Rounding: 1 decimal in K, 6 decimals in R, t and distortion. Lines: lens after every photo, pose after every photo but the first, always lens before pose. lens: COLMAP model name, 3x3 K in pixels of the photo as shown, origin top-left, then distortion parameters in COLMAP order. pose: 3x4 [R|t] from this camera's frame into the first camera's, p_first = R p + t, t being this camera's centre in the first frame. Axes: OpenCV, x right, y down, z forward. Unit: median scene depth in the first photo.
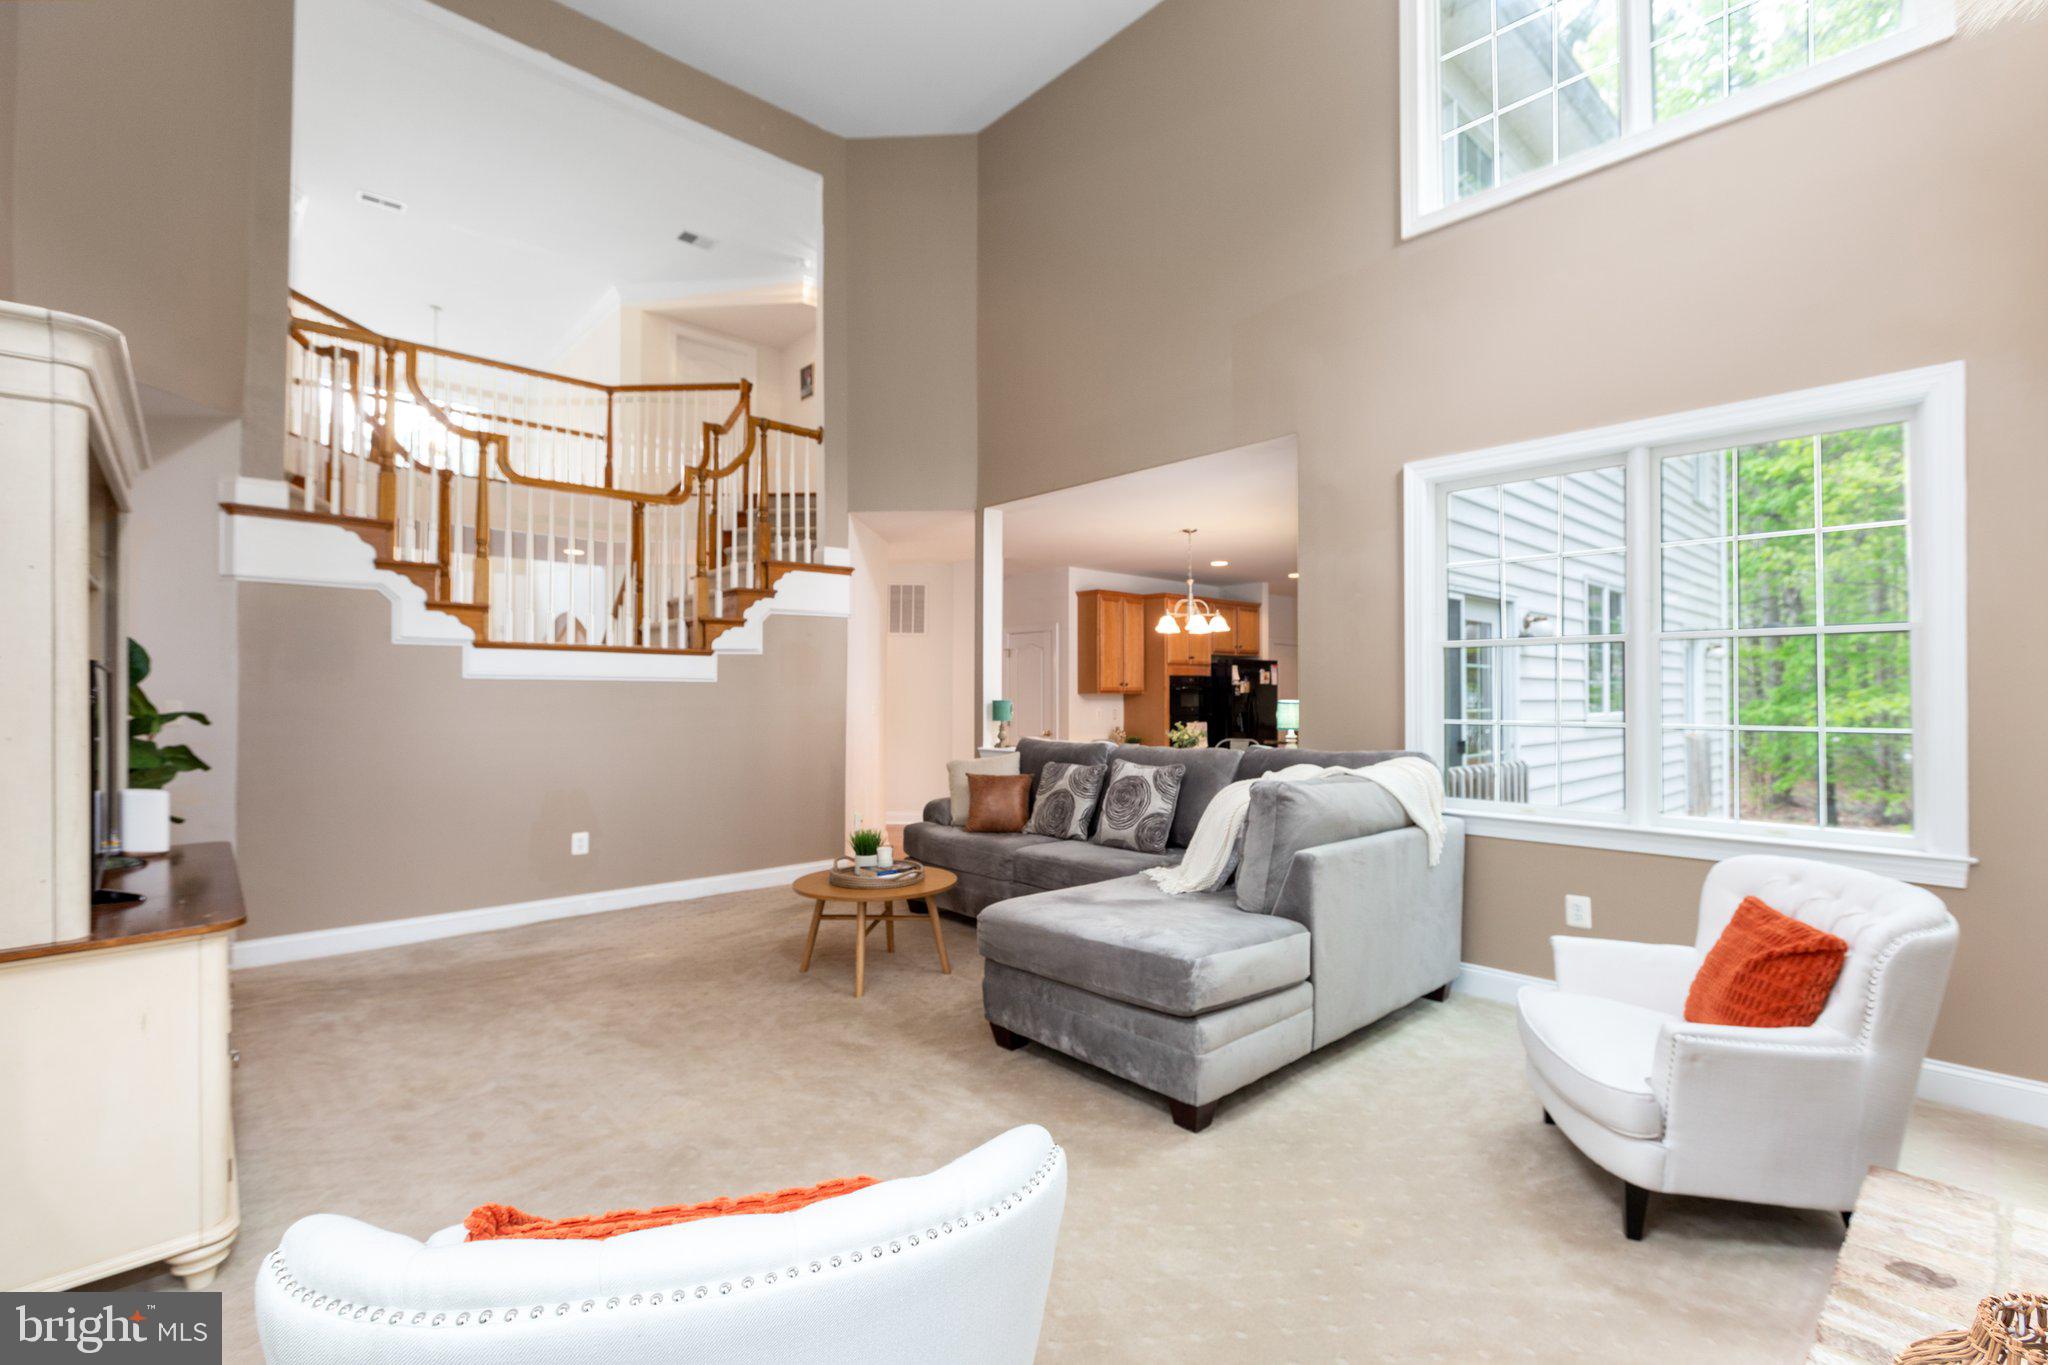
lens RADIAL K [[905.0, 0, 1006.9], [0, 905.0, 692.2], [0, 0, 1]] dist [-0.004575, 0.002469]
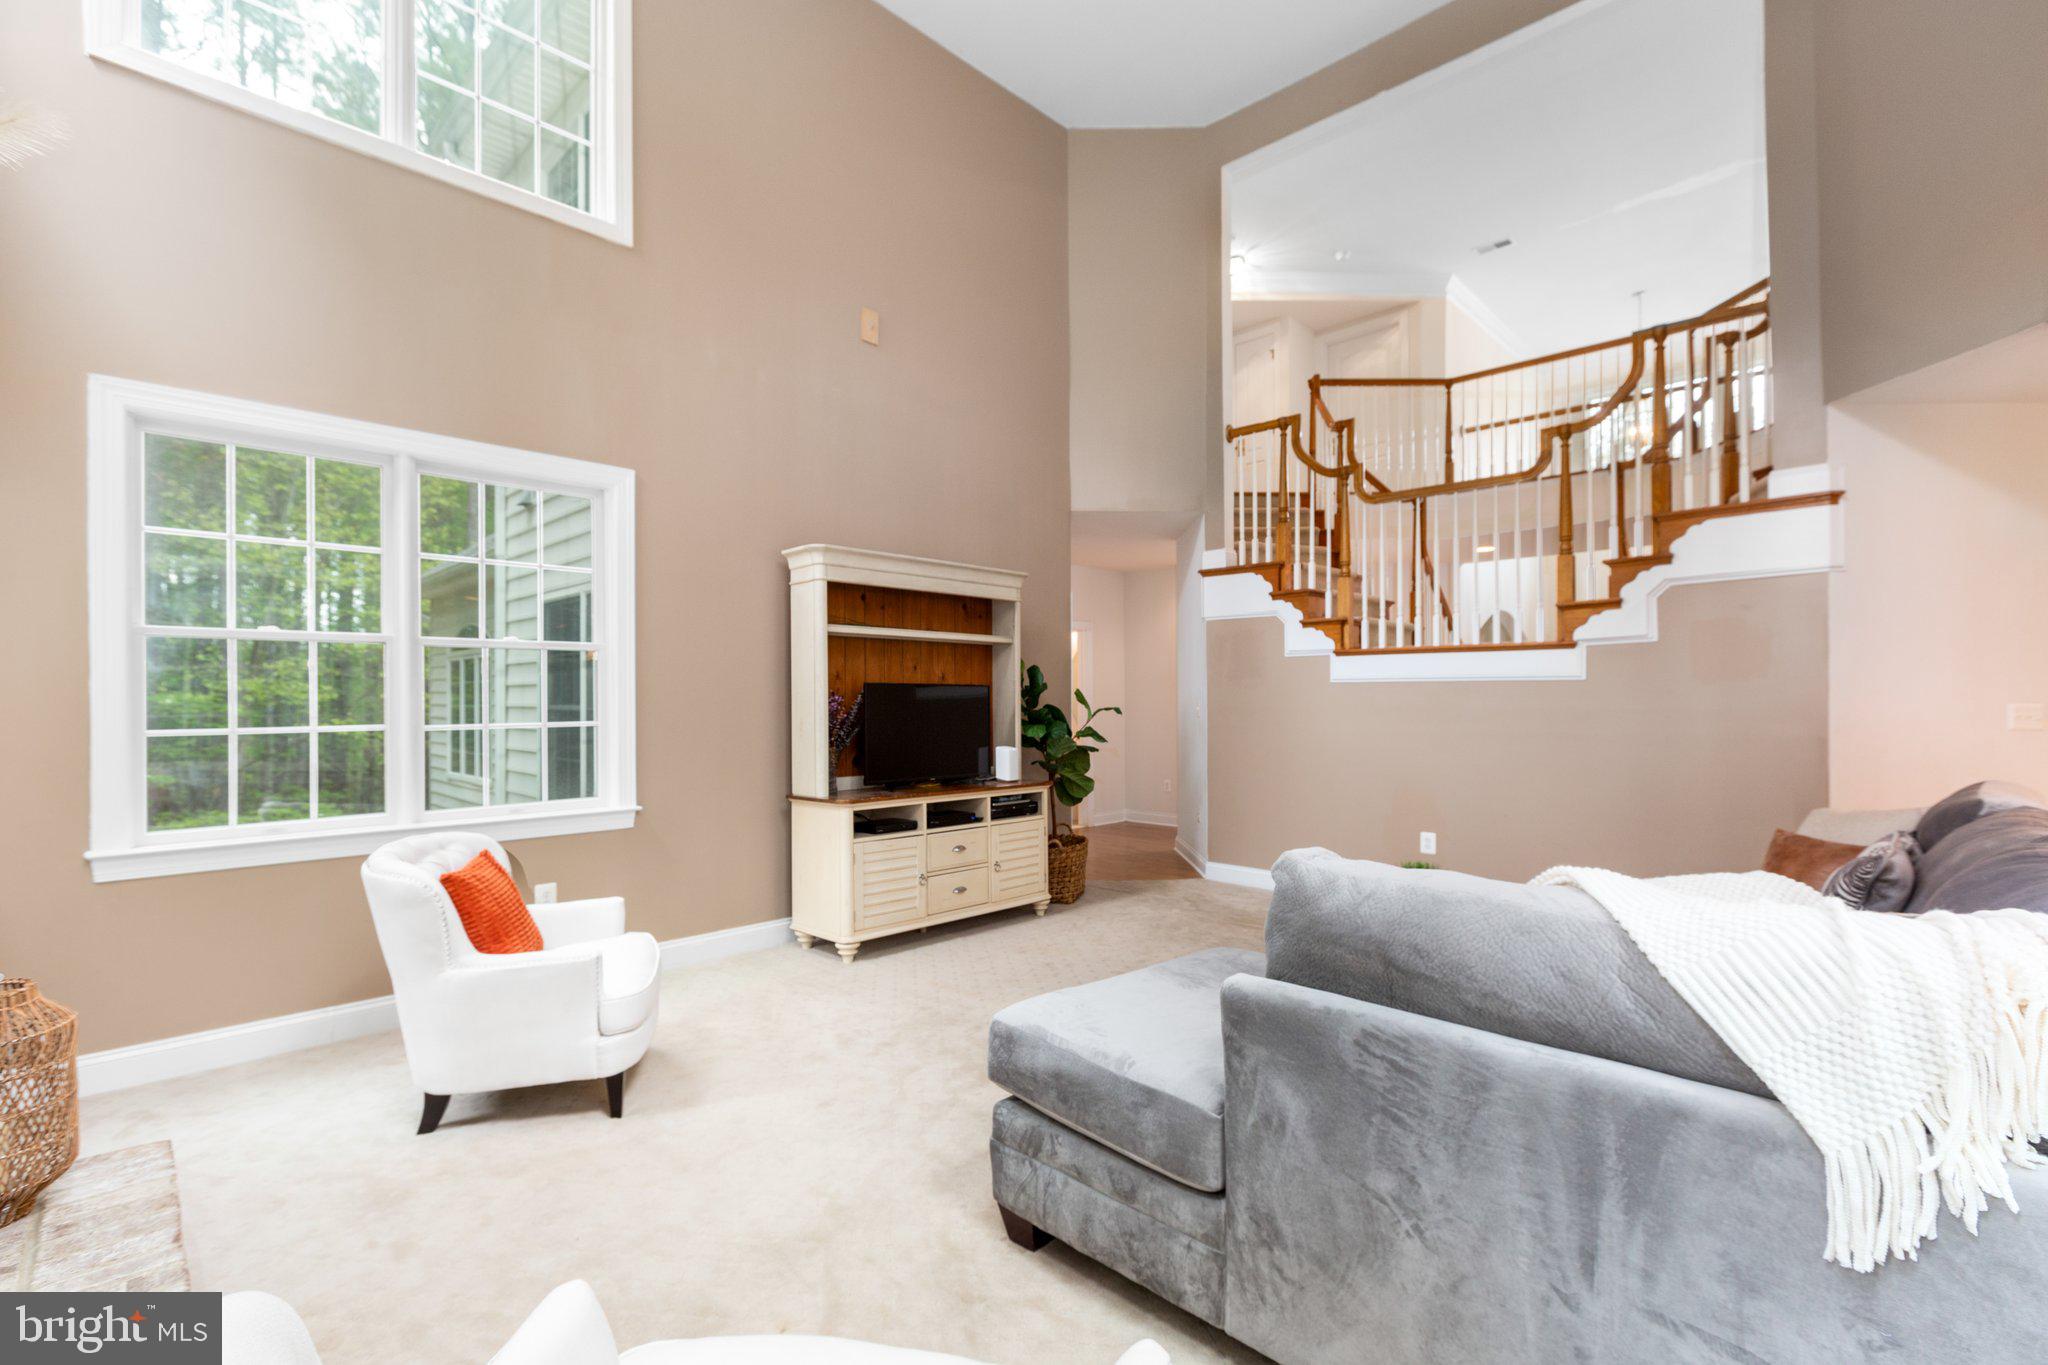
lens RADIAL K [[905.0, 0, 1015.4], [0, 905.0, 696.4], [0, 0, 1]] dist [-0.004575, 0.002469]
pose [[0.049873, 0.002275, -0.998753, 0.515111], [0.008053, 0.999964, 0.002680, -0.002964], [0.998723, -0.008177, 0.049853, 0.489250]]
